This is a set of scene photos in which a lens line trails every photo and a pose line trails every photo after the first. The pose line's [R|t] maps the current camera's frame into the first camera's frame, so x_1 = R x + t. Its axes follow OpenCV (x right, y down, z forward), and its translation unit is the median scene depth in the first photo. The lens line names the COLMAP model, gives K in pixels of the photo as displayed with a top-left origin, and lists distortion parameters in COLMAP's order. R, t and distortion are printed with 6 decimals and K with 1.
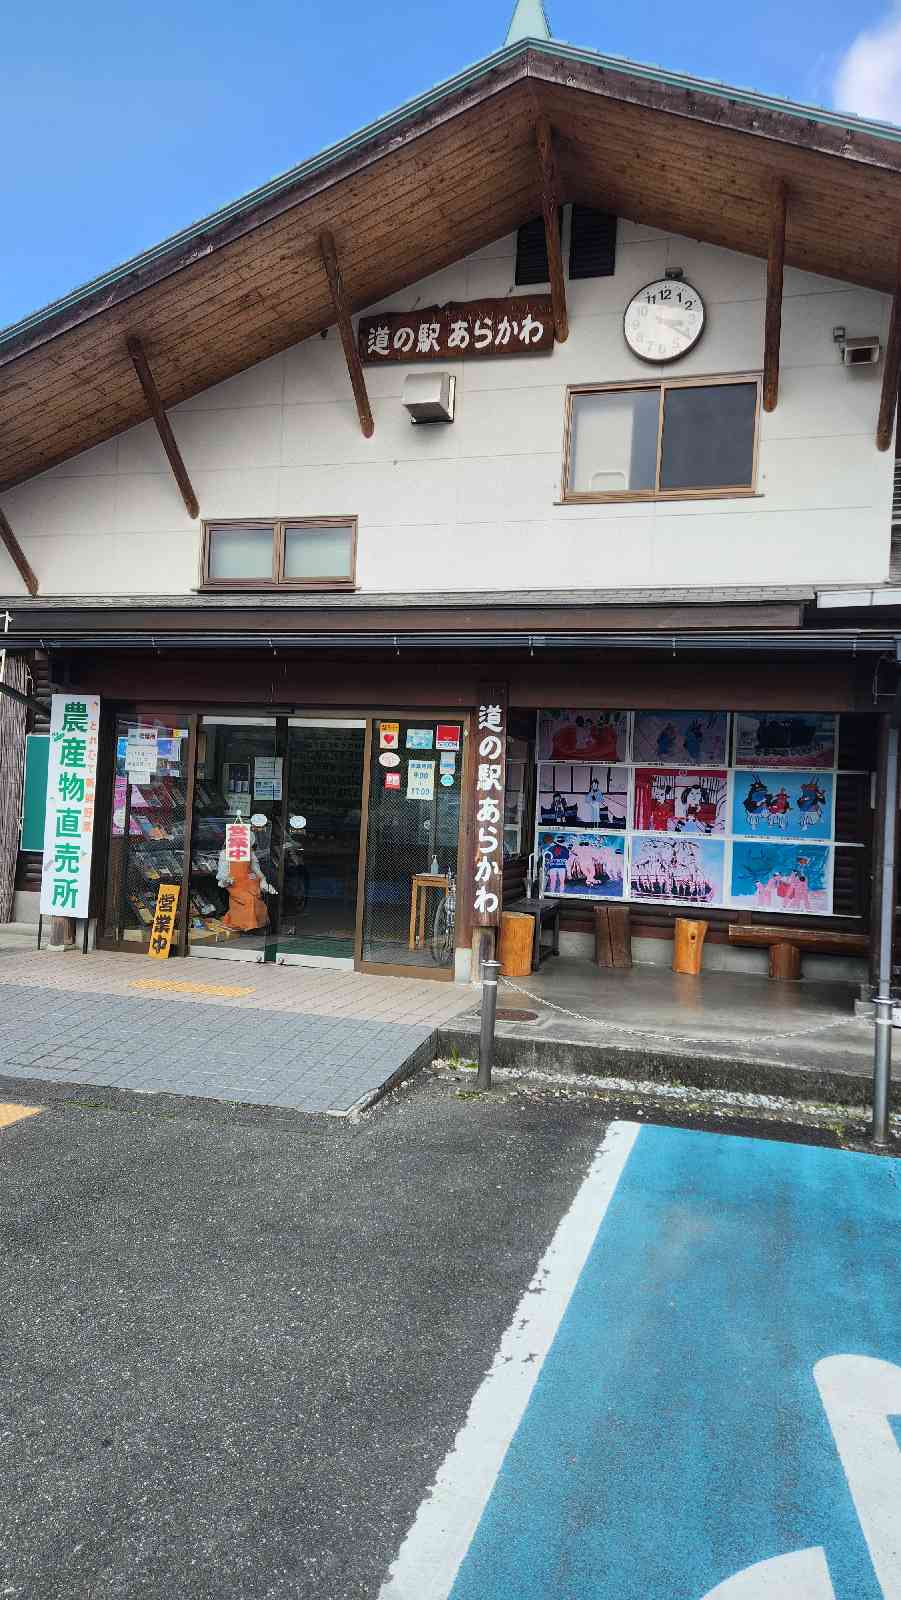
lens RADIAL K [[1058.4, 0, 456.5], [0, 1058.4, 795.1], [0, 0, 1]] dist [0.096094, -0.081044]
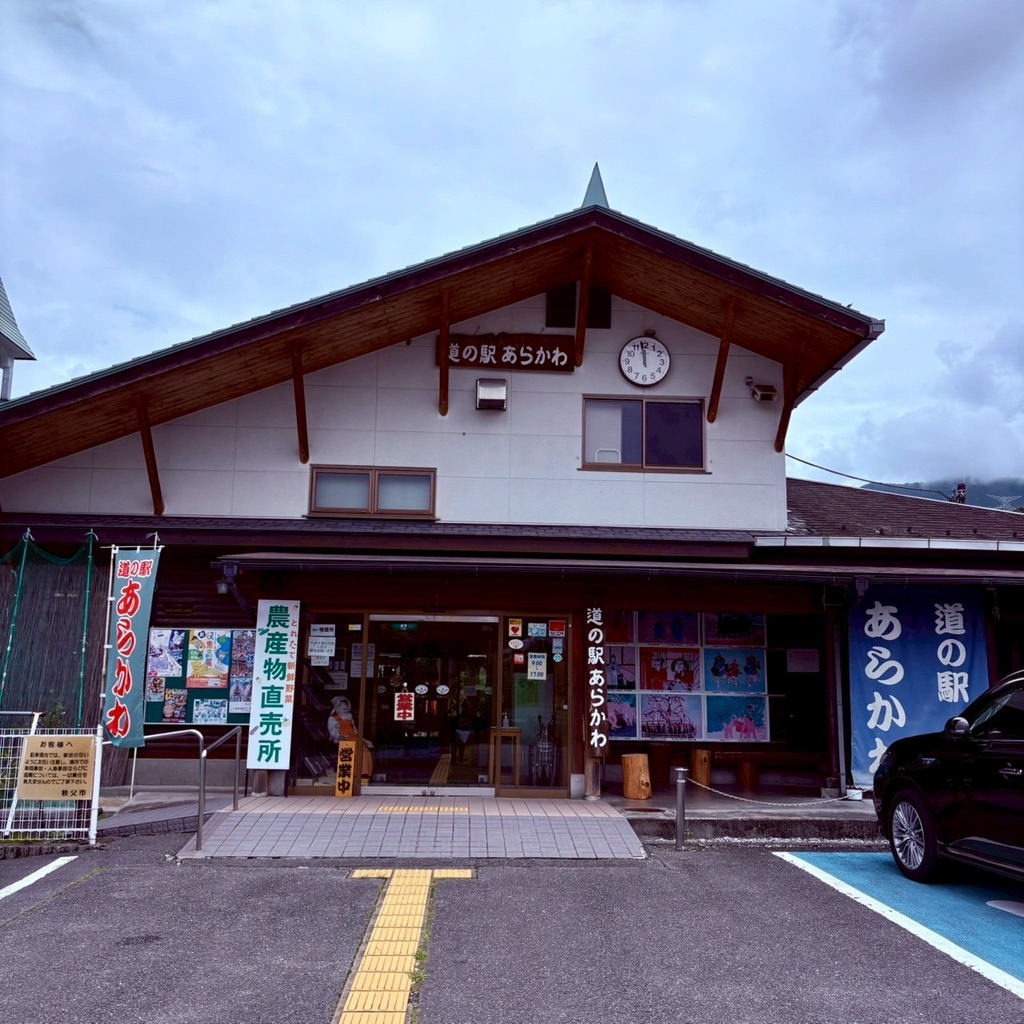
lens RADIAL K [[1024.1, 0, 512.0], [0, 1024.1, 512.0], [0, 0, 1]] dist [0.140946, -0.386852]
pose [[0.943308, 0.027740, 0.330757, -0.501221], [0.021799, 0.989172, -0.145131, -0.007962], [-0.331201, 0.144114, 0.932490, -0.321217]]
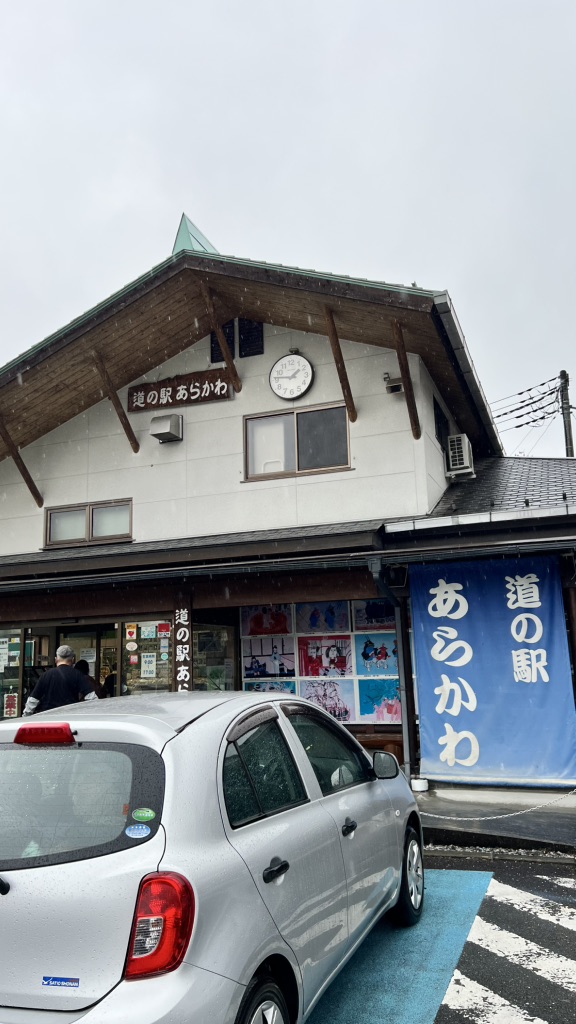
lens RADIAL K [[762.8, 0, 288.0], [0, 762.8, 512.0], [0, 0, 1]] dist [0.124619, -0.209009]
pose [[0.994426, -0.089986, -0.054948, 0.243931], [0.078551, 0.979932, -0.183203, -0.000022], [0.070331, 0.177866, 0.981538, -0.183173]]
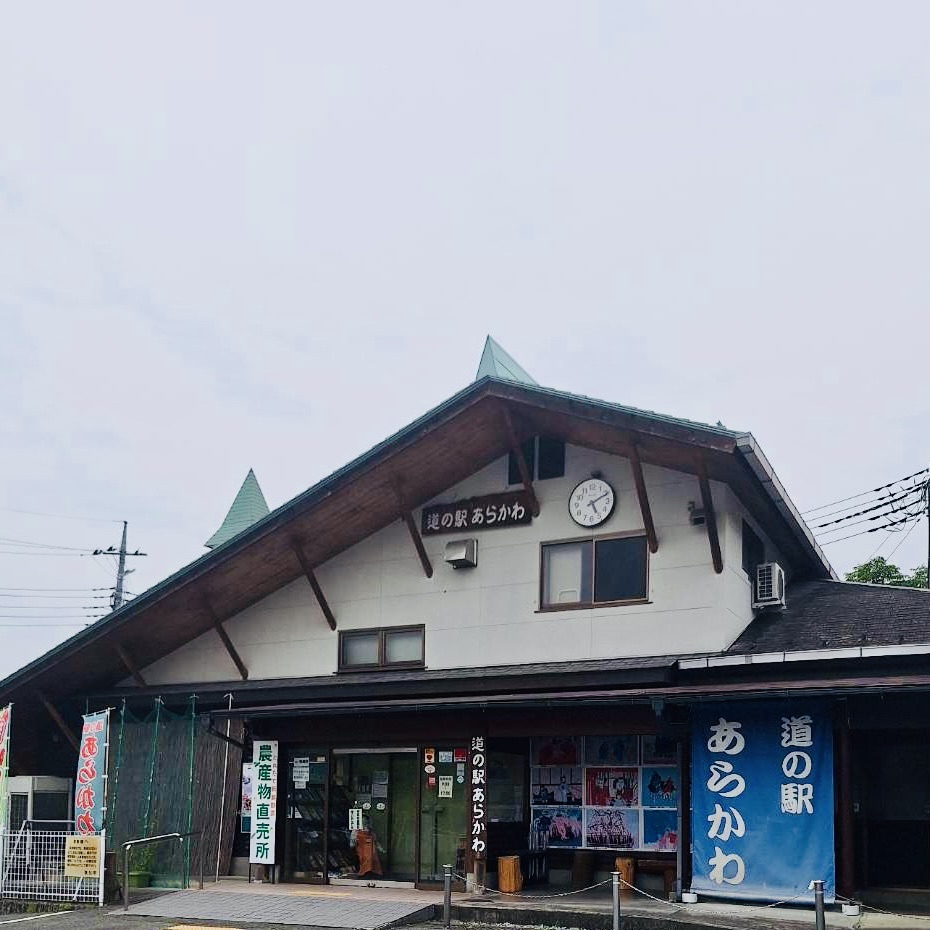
lens RADIAL K [[1019.1, 0, 458.0], [0, 1019.1, 757.6], [0, 0, 1]] dist [0.163618, -0.335859]
pose [[0.981429, -0.042340, -0.187094, 0.281529], [0.033895, 0.998267, -0.048107, 0.028824], [0.188807, 0.040872, 0.981163, -0.625746]]
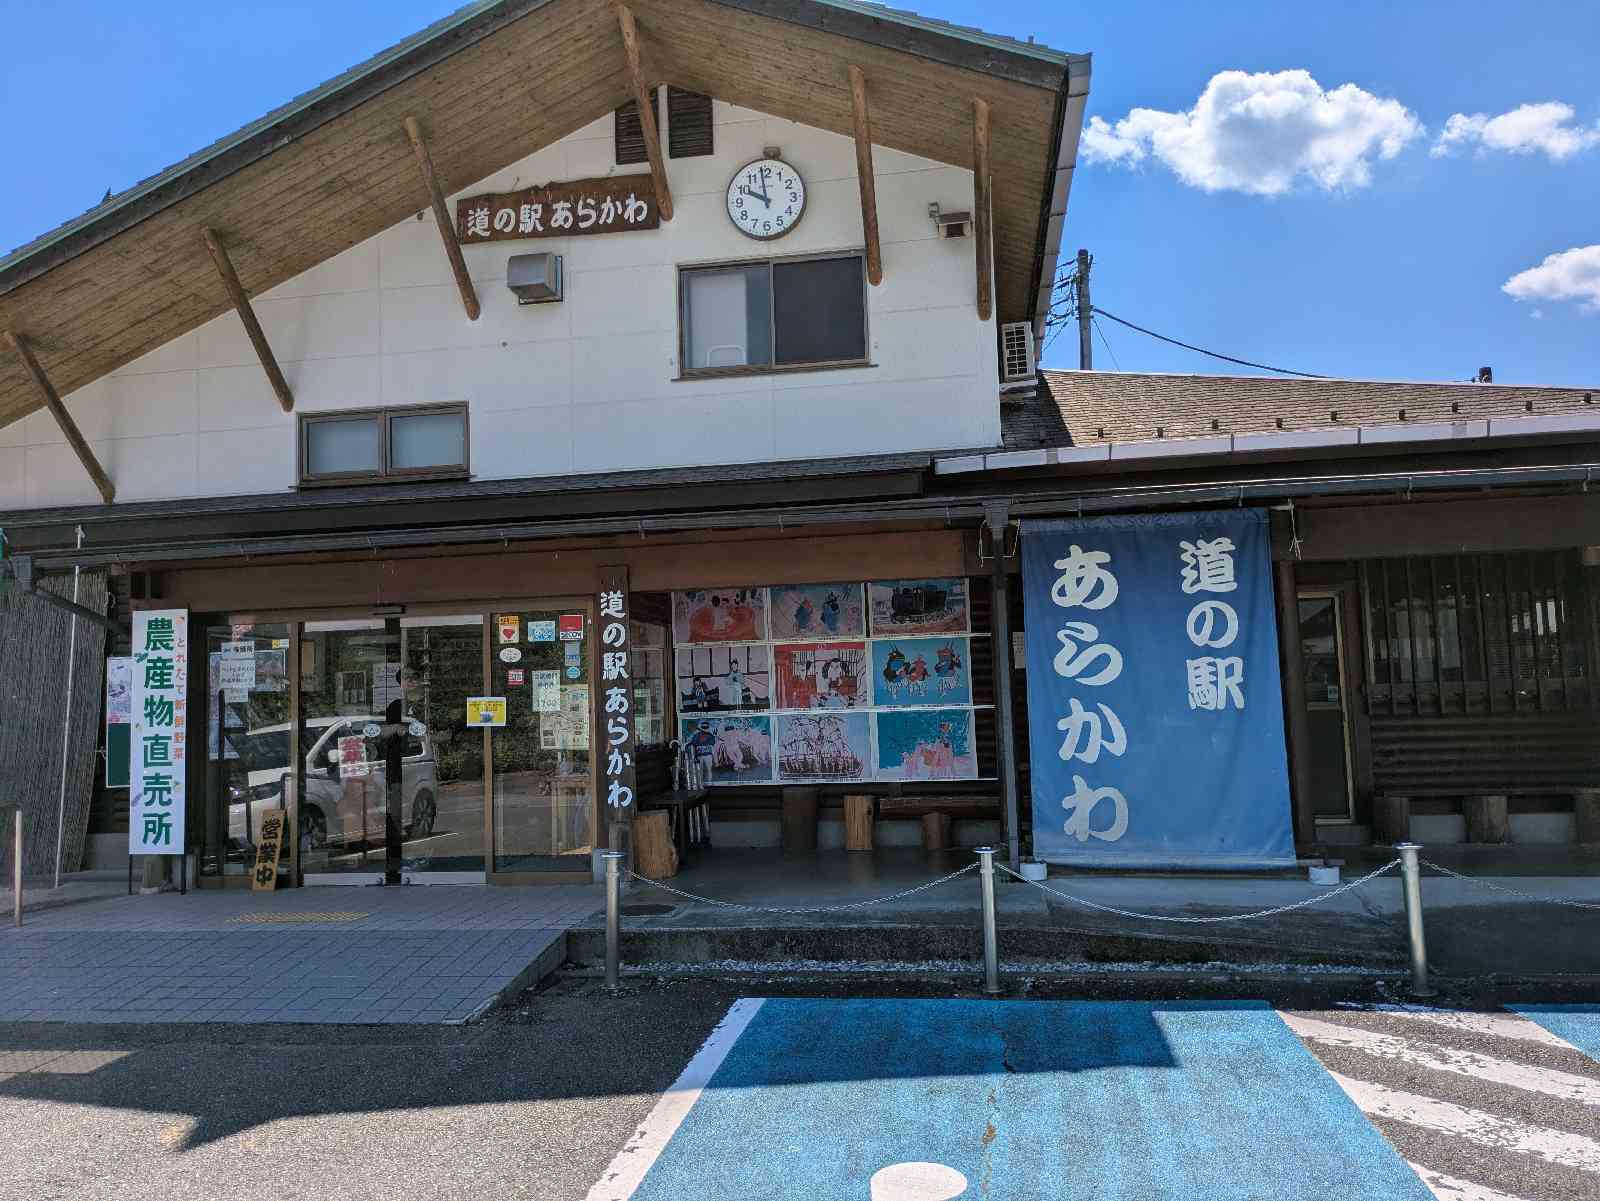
lens RADIAL K [[1185.1, 0, 779.3], [0, 1185.1, 615.8], [0, 0, 1]] dist [0.060886, -0.068927]
pose [[0.989926, -0.068741, 0.123779, 0.041999], [0.075739, 0.995731, -0.052749, 0.005353], [-0.119625, 0.061592, 0.990907, -0.079192]]
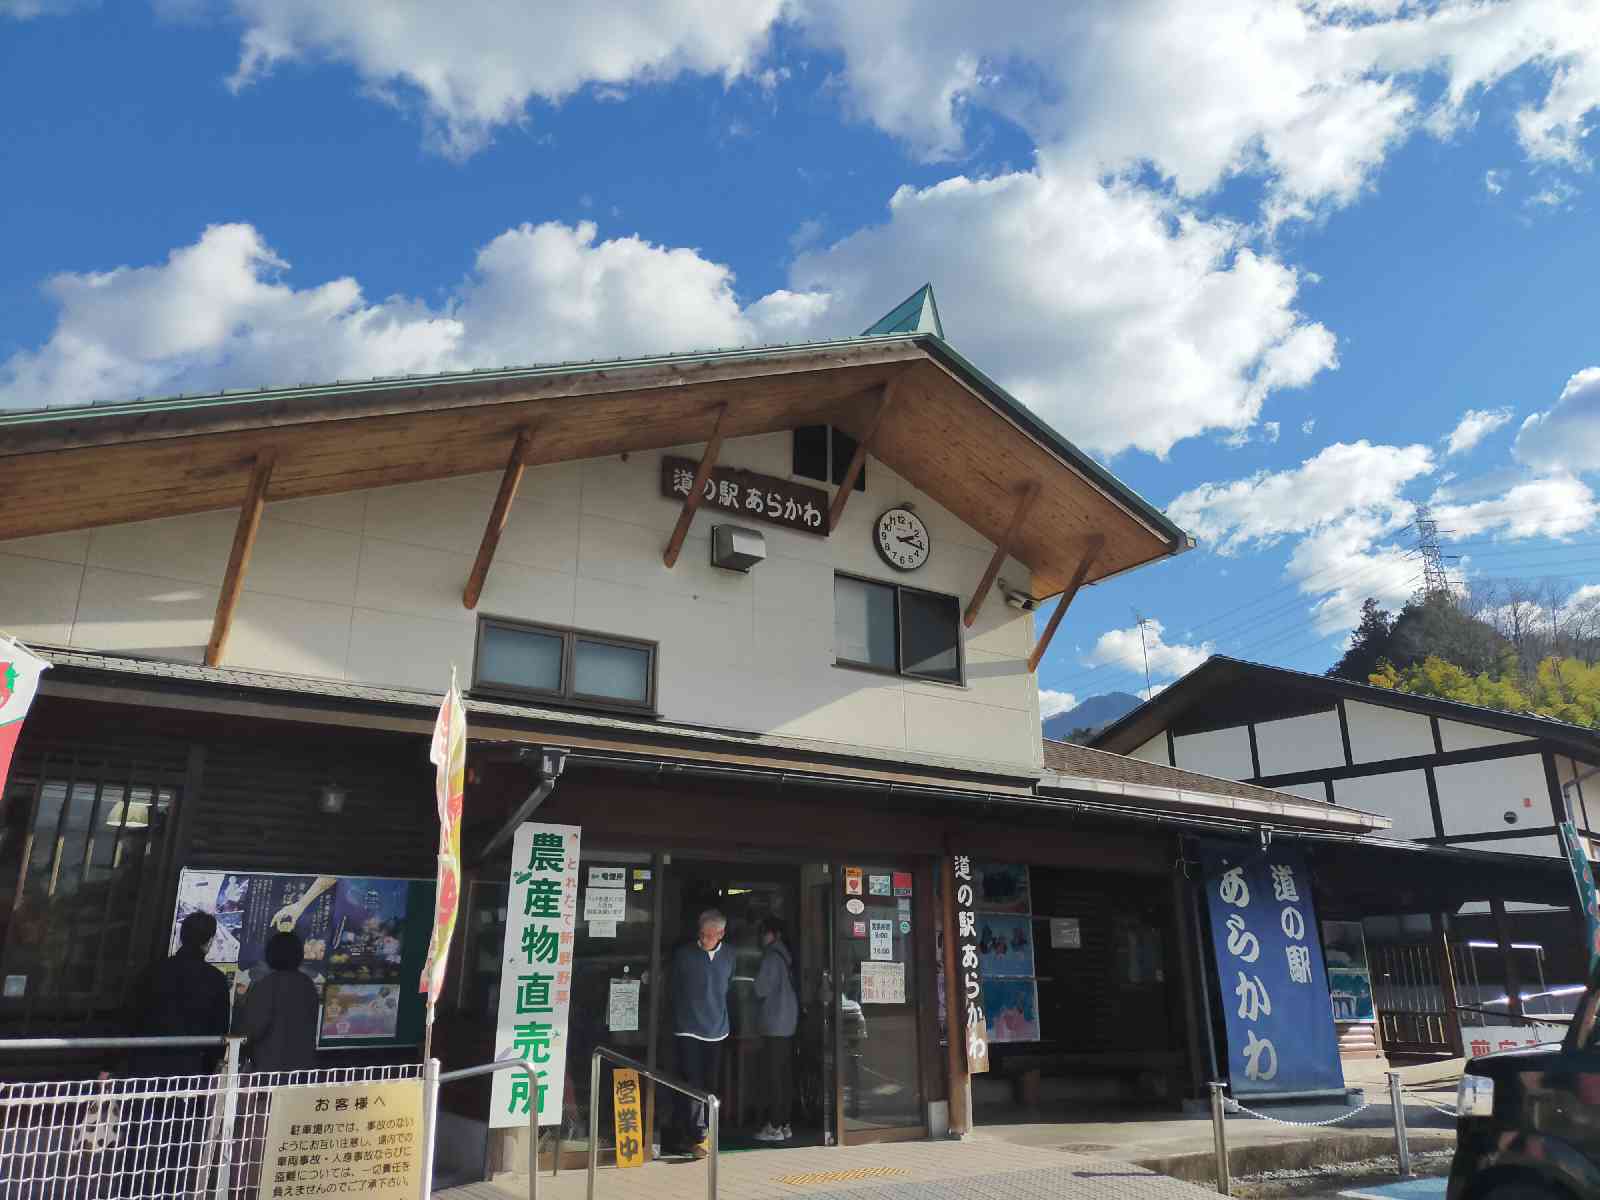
lens RADIAL K [[1180.1, 0, 799.8], [0, 1180.1, 599.7], [0, 0, 1]] dist [0.111473, -0.214379]
pose [[0.656955, 0.188618, 0.729955, -0.896396], [0.022117, 0.962961, -0.268731, -0.011205], [-0.753606, 0.192688, 0.628450, 0.257994]]
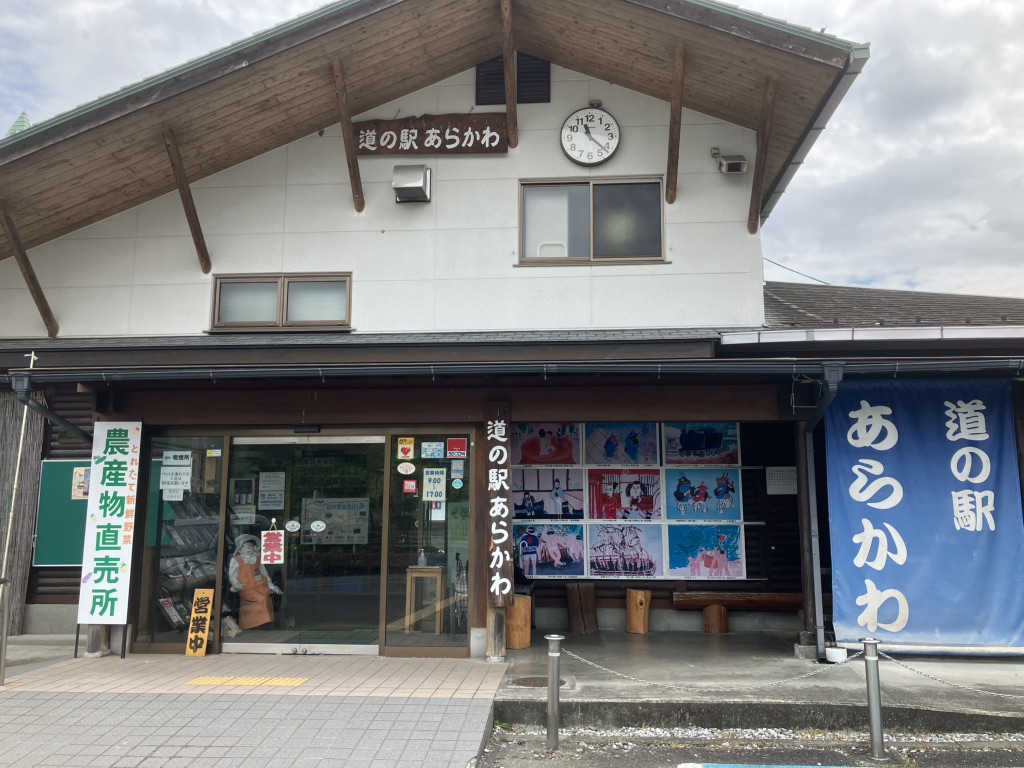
lens RADIAL K [[845.0, 0, 513.3], [0, 845.0, 379.5], [0, 0, 1]] dist [0.062153, -0.100013]
pose [[0.976762, -0.011330, 0.214028, -0.137387], [0.041185, 0.989913, -0.135556, 0.001298], [-0.210333, 0.141221, 0.967376, 0.035072]]
